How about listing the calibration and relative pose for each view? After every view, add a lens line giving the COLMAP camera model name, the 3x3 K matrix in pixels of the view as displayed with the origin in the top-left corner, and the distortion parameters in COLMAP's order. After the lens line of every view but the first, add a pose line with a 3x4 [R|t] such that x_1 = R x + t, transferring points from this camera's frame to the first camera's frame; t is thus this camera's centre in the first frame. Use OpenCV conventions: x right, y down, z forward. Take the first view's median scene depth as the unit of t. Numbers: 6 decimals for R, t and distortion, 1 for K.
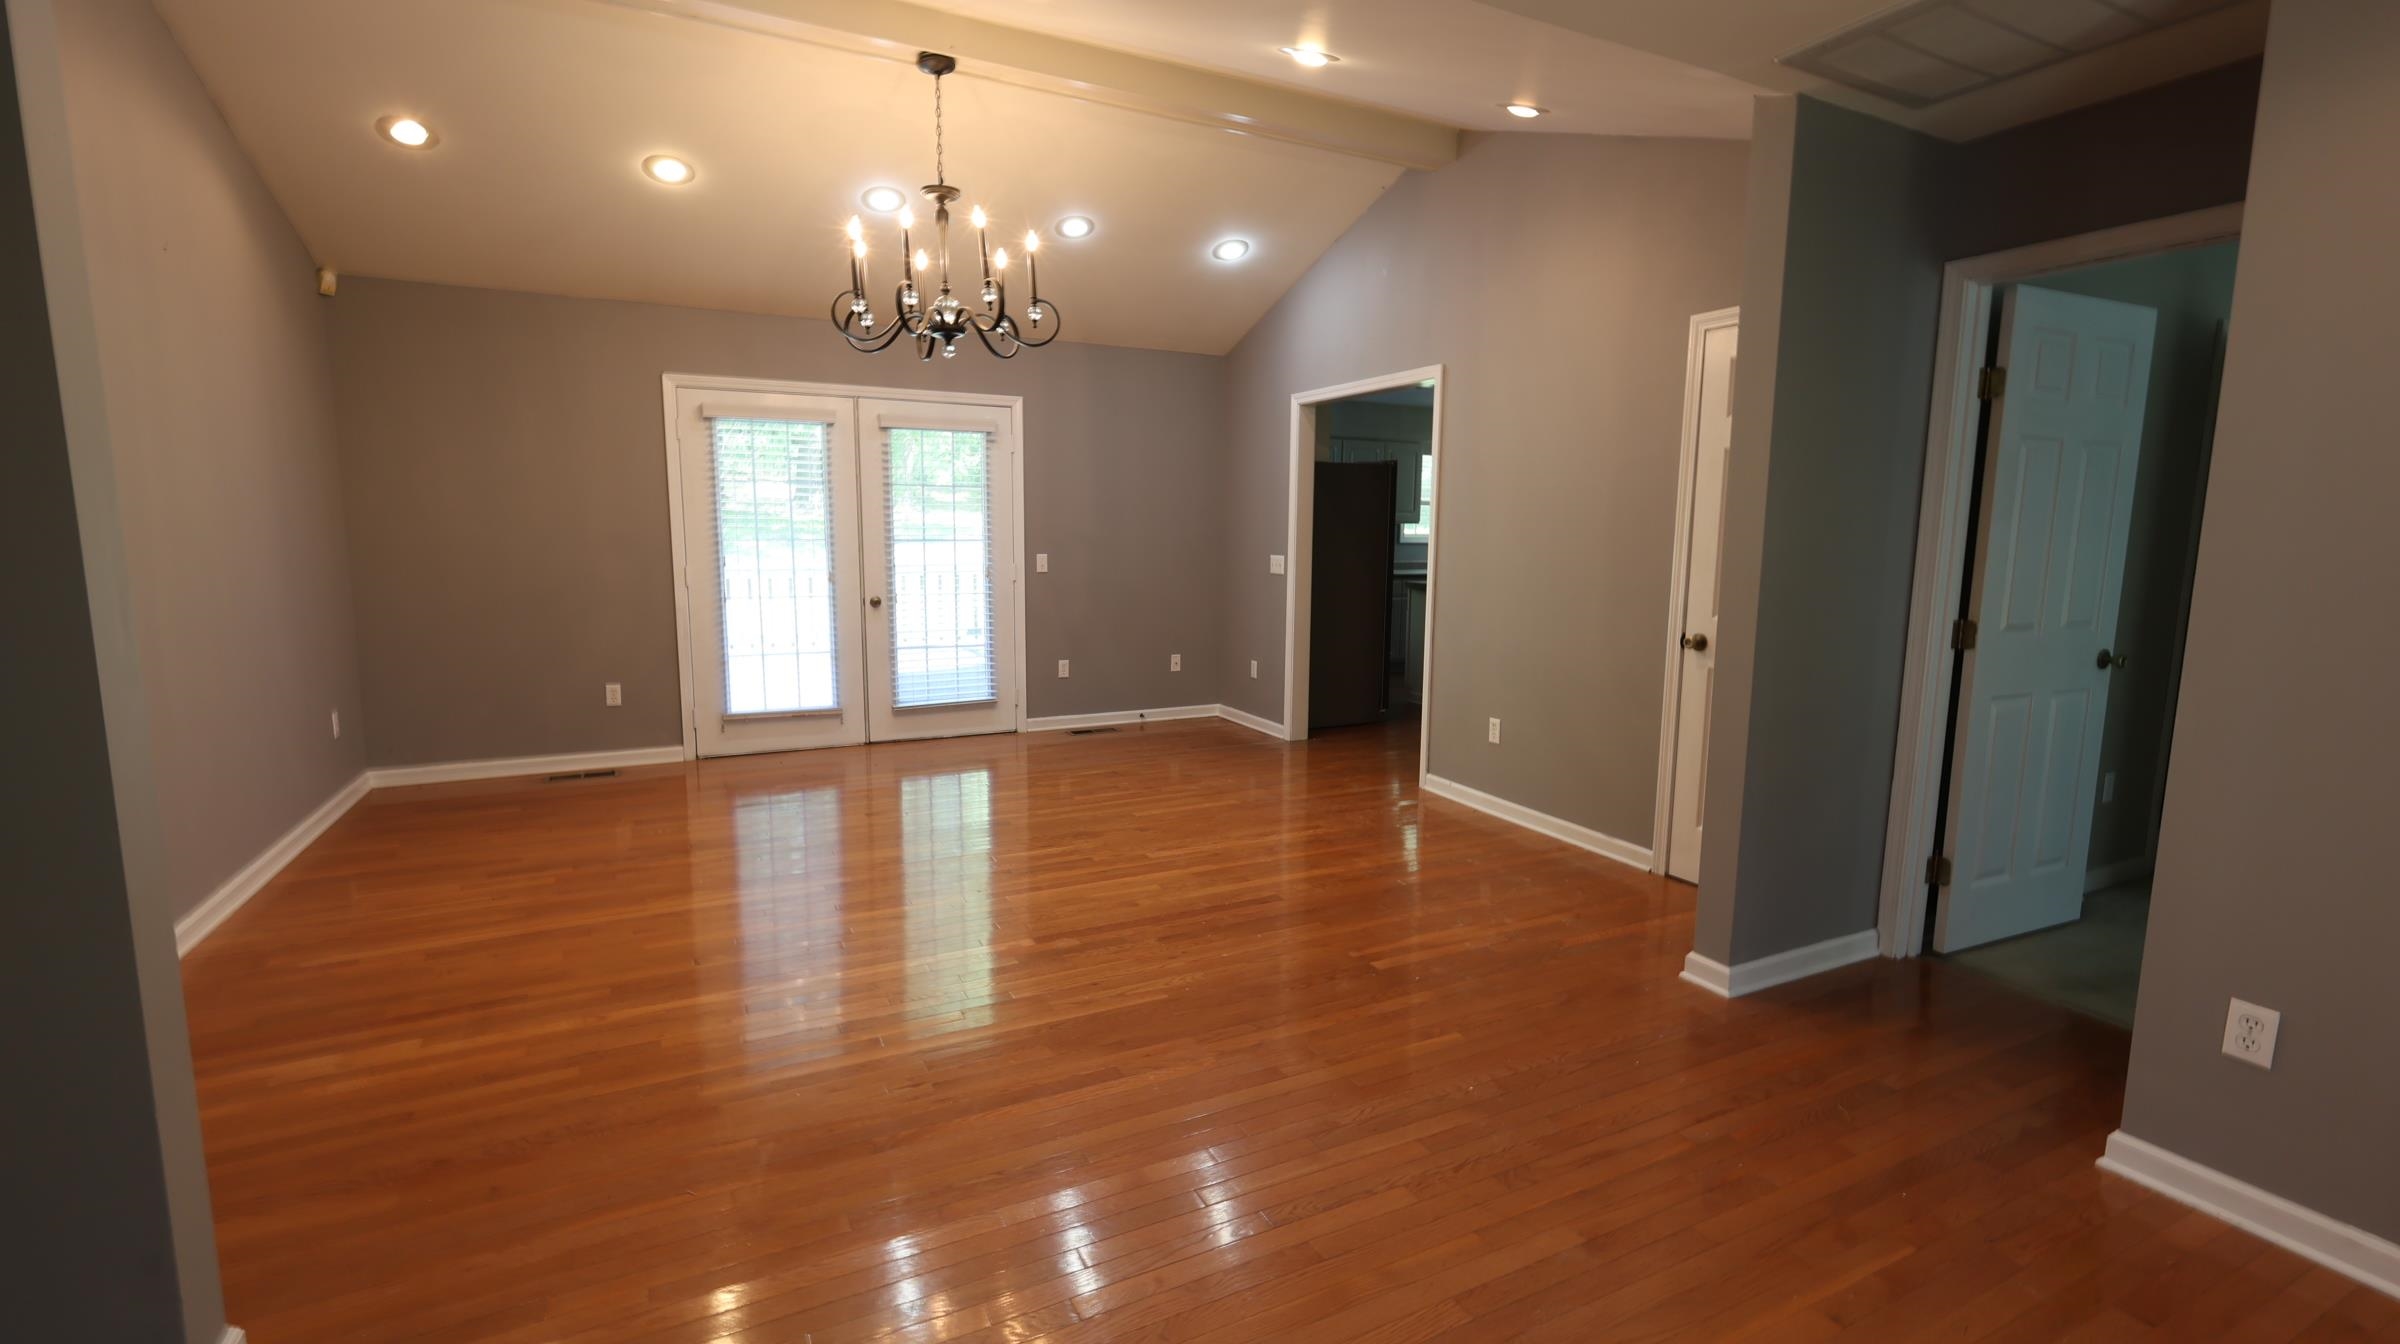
lens RADIAL K [[1042.4, 0, 1197.5], [0, 1042.4, 669.6], [0, 0, 1]] dist [0.001700, -0.000487]
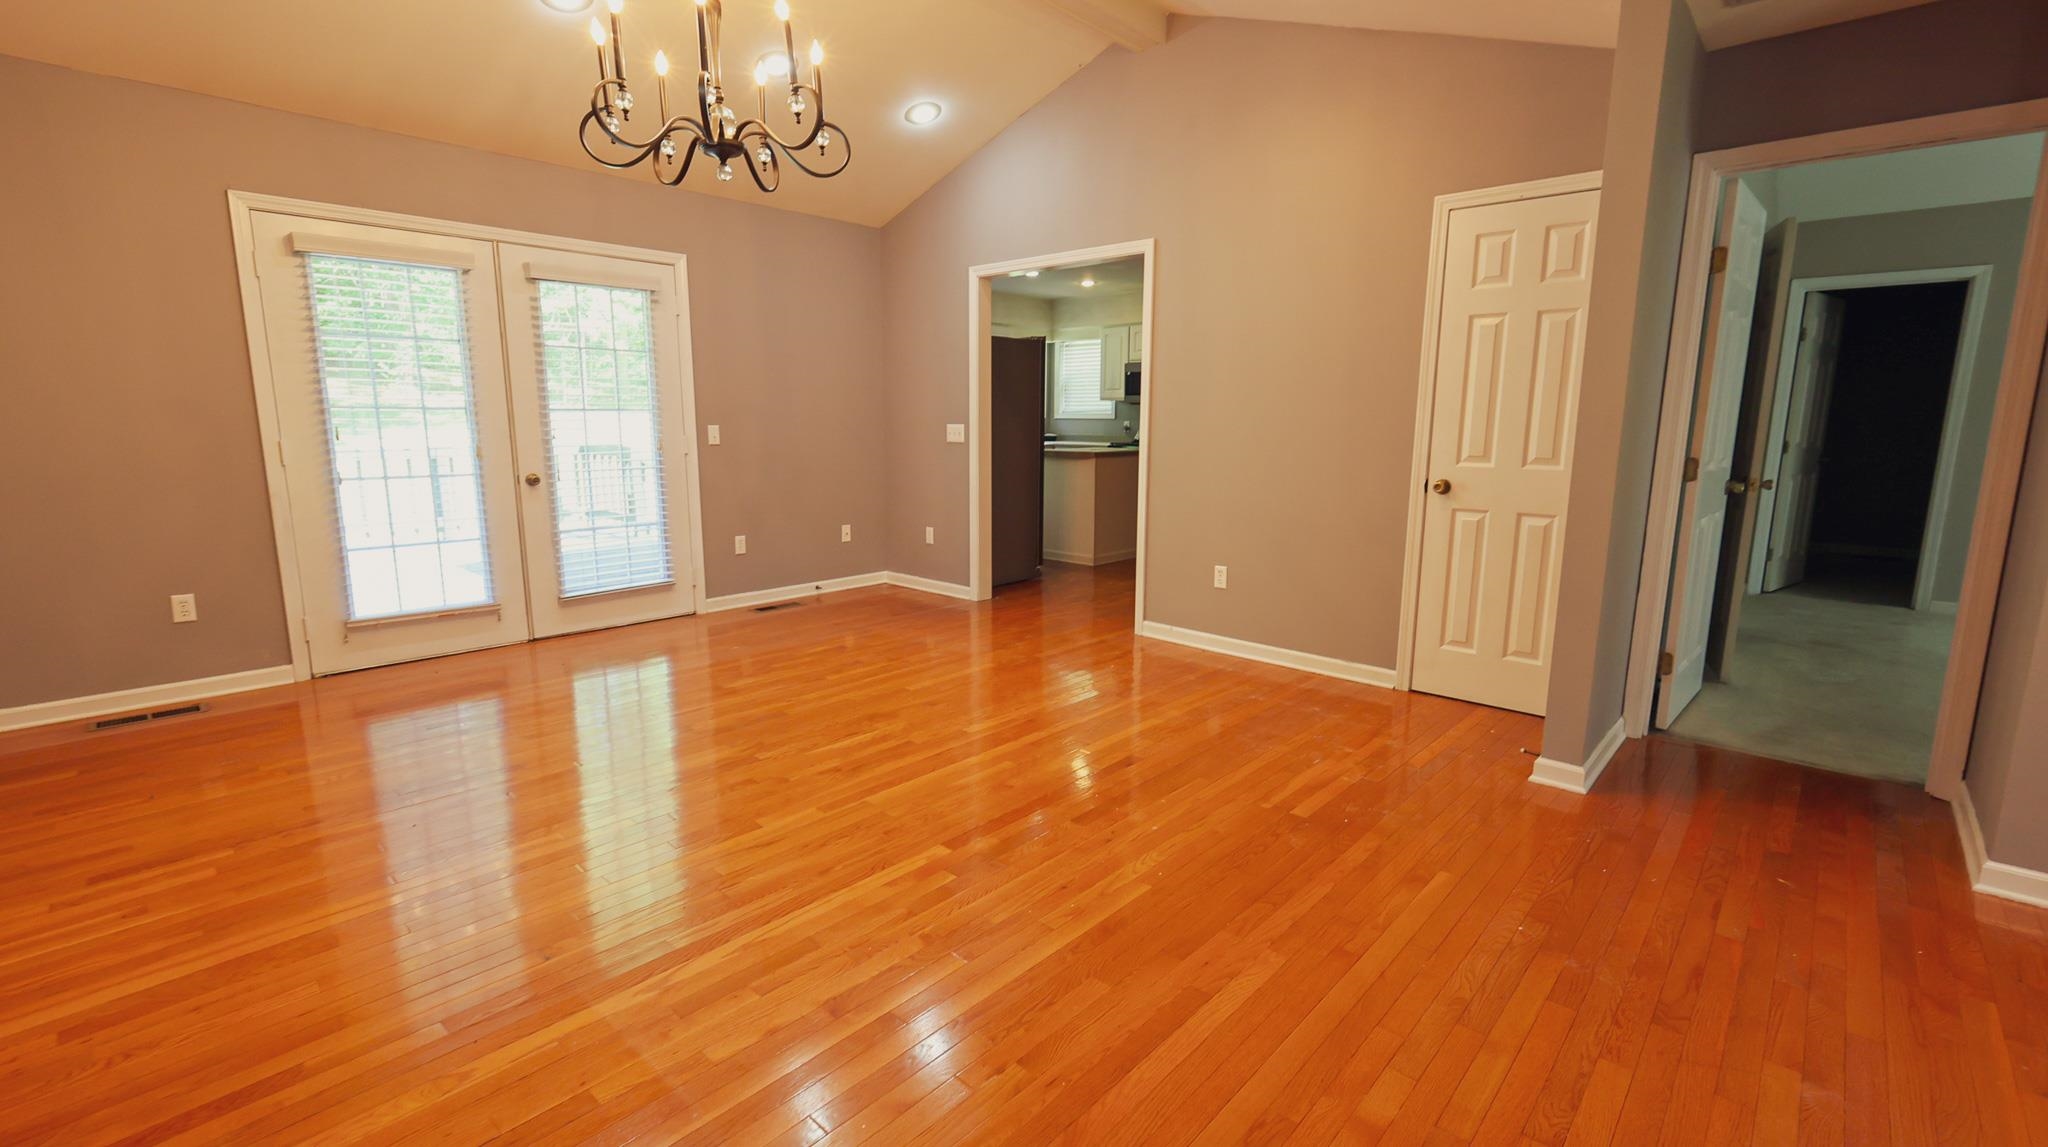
lens RADIAL K [[889.6, 0, 1021.8], [0, 889.6, 567.9], [0, 0, 1]] dist [0.001700, -0.000487]
pose [[0.936283, -0.063644, 0.345431, -0.193953], [0.051596, 0.997700, 0.043971, -0.002540], [-0.347435, -0.023346, 0.937413, 0.157793]]
